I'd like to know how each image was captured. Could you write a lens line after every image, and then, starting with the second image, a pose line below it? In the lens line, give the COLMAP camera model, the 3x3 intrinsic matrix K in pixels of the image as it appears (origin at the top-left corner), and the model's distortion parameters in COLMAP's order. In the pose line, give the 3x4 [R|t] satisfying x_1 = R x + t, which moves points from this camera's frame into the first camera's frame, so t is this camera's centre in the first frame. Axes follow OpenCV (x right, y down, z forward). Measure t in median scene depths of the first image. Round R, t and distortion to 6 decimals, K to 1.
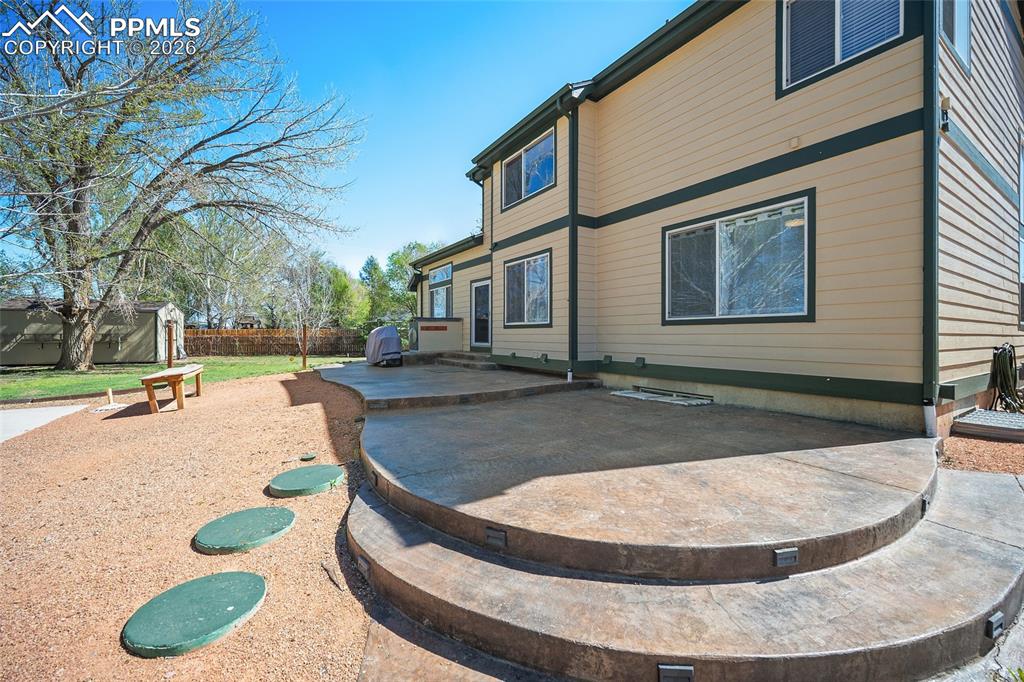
lens RADIAL K [[406.8, 0, 516.0], [0, 406.8, 339.1], [0, 0, 1]] dist [0.001865, 0.000521]
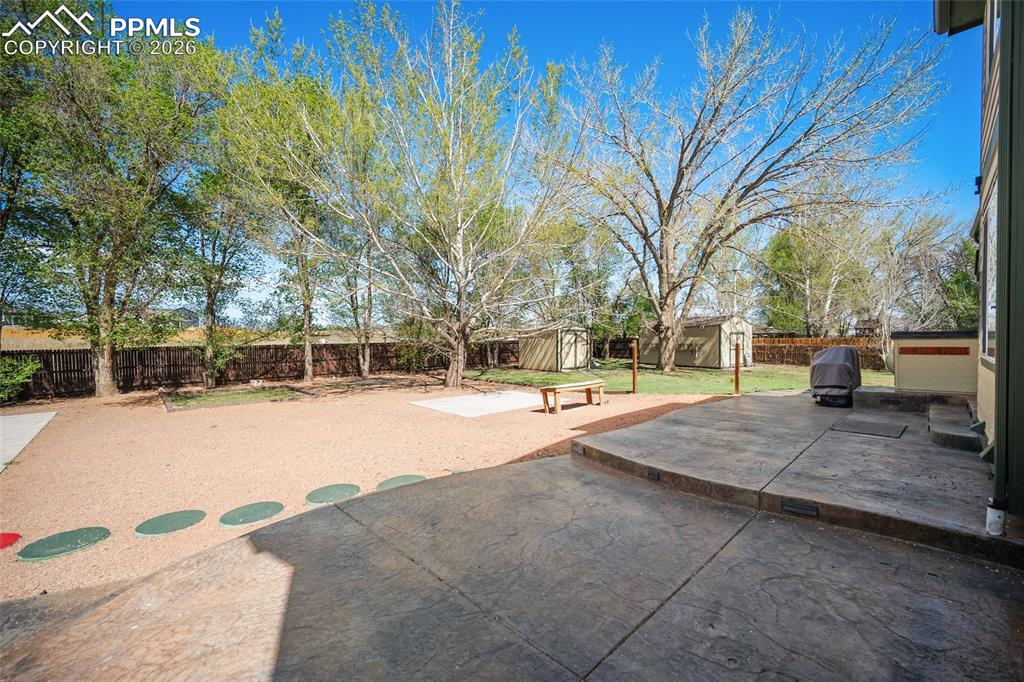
lens RADIAL K [[406.8, 0, 516.0], [0, 406.8, 339.1], [0, 0, 1]] dist [0.001865, 0.000521]
pose [[0.188520, 0.001741, -0.982068, 0.306604], [-0.006010, 0.999982, 0.000619, -0.048927], [0.982051, 0.005786, 0.188527, 0.391527]]
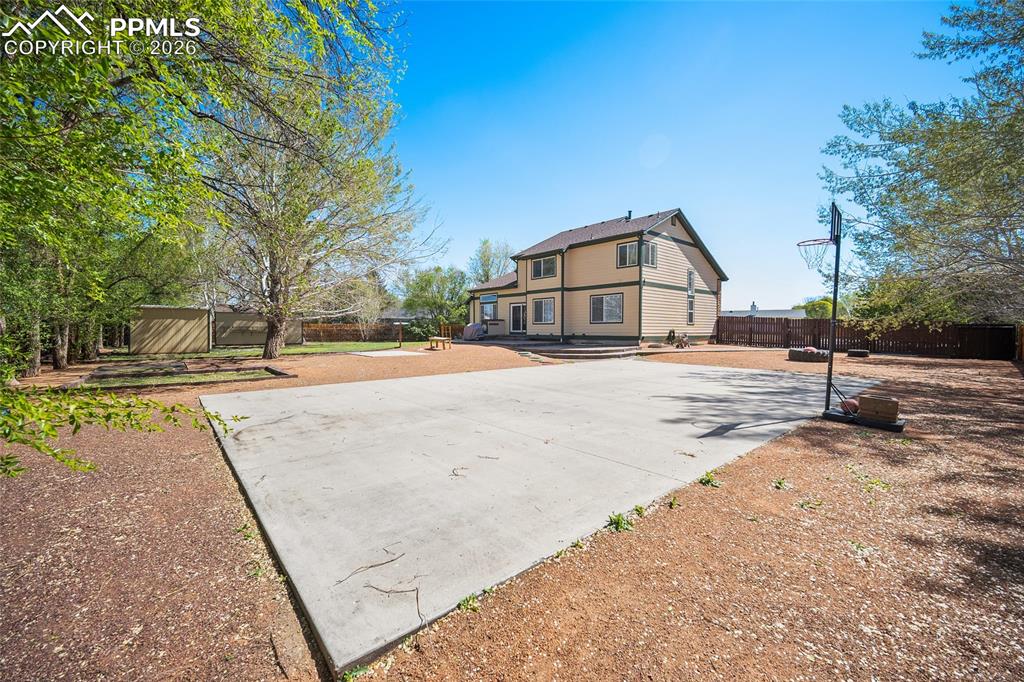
lens RADIAL K [[406.8, 0, 516.0], [0, 406.8, 339.1], [0, 0, 1]] dist [0.001865, 0.000521]
pose [[0.990521, -0.003102, 0.137328, -0.484710], [0.001308, 0.999913, 0.013150, 0.032546], [-0.137357, -0.012846, 0.990438, -1.533919]]
